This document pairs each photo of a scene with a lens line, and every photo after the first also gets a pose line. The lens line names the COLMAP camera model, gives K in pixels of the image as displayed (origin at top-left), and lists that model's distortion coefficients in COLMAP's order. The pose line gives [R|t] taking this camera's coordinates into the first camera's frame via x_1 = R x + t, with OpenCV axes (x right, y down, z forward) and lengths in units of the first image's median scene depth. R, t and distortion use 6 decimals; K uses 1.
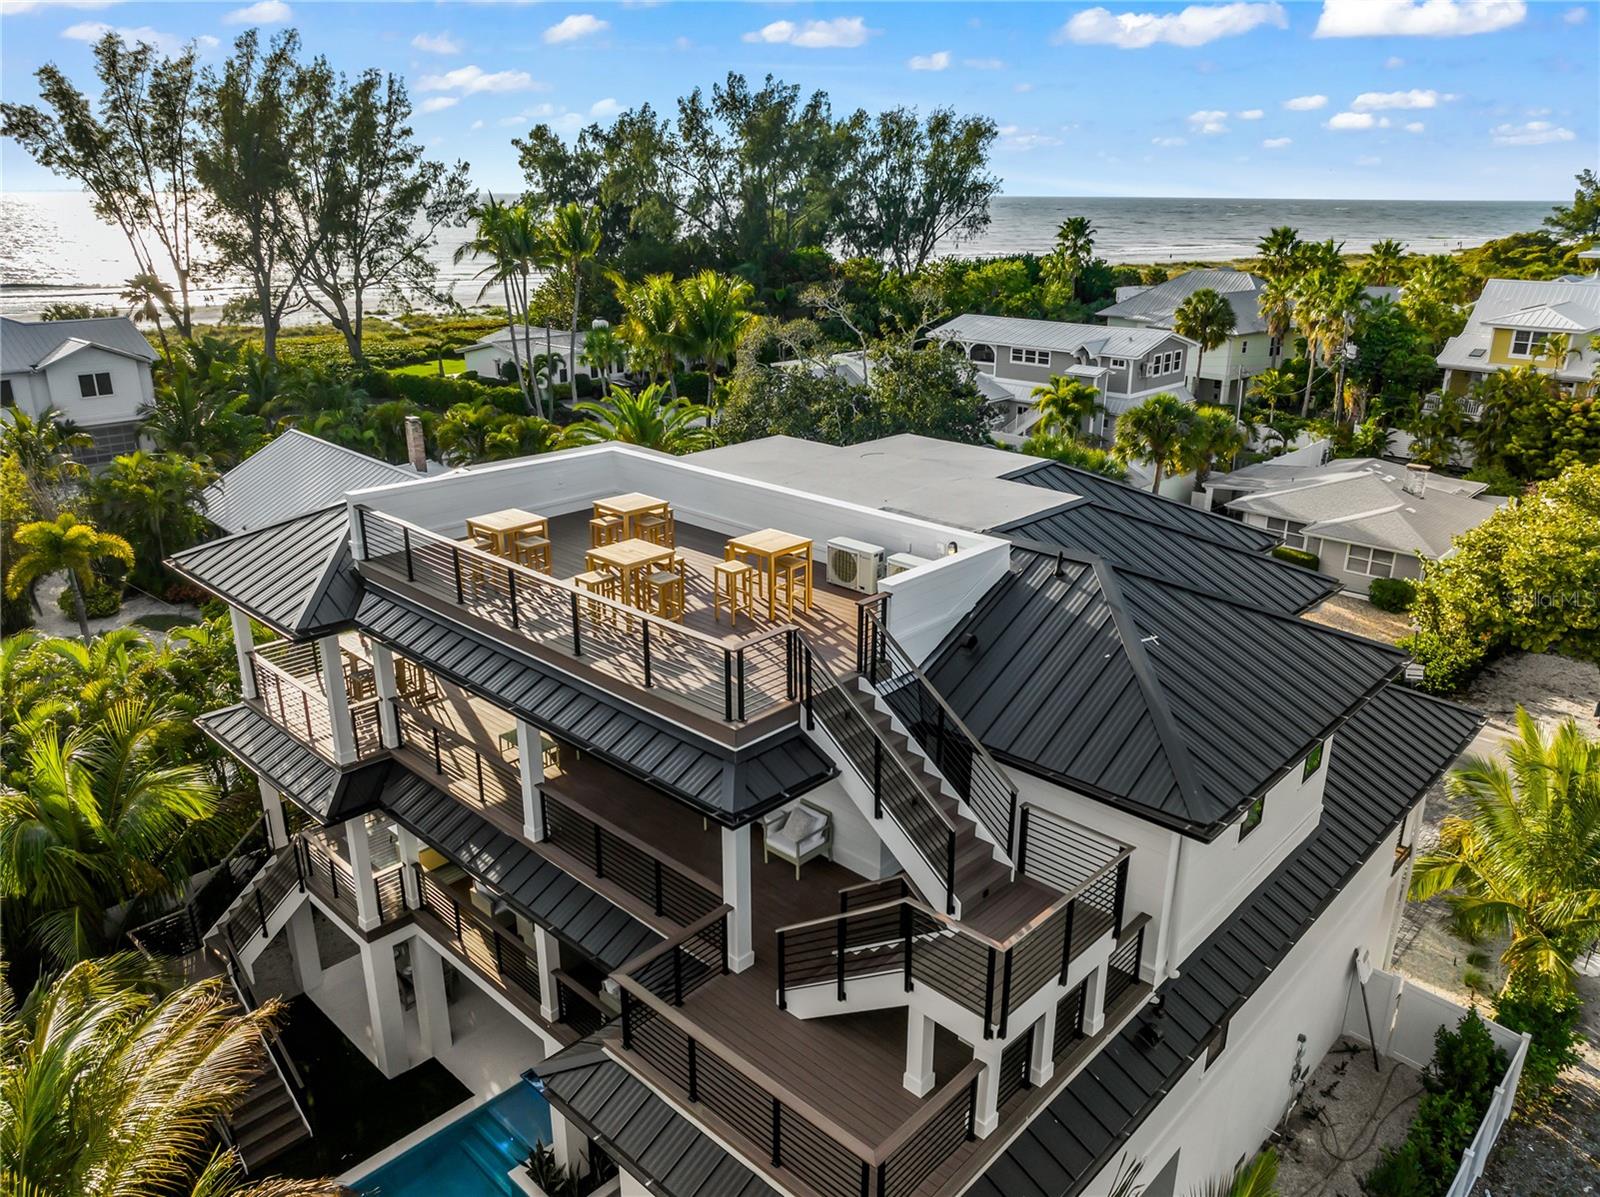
lens RADIAL K [[1139.0, 0, 800.0], [0, 1139.0, 598.5], [0, 0, 1]] dist [-0.011964, -0.005082]
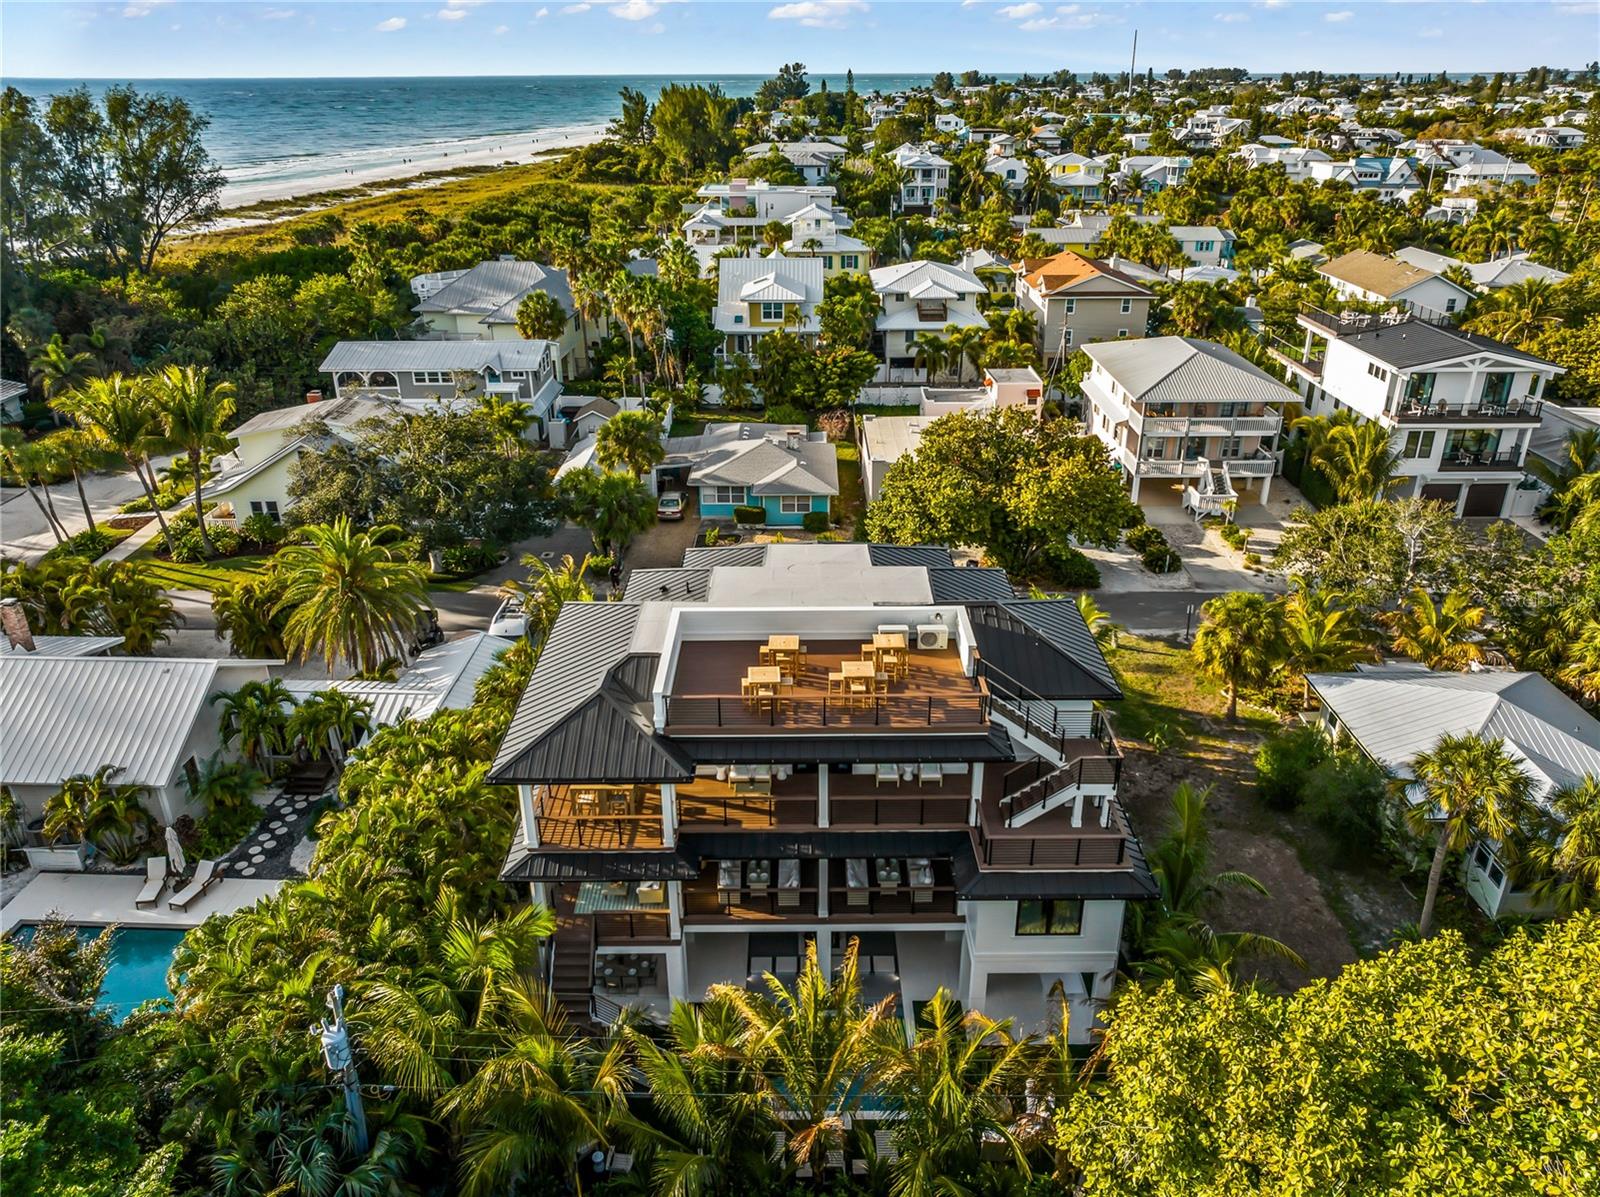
lens RADIAL K [[1139.0, 0, 800.0], [0, 1139.0, 598.5], [0, 0, 1]] dist [-0.011964, -0.005082]
pose [[0.722198, -0.297362, 0.624504, -0.328397], [0.238845, 0.954547, 0.178306, -0.123634], [-0.649140, 0.020387, 0.760396, -0.107100]]
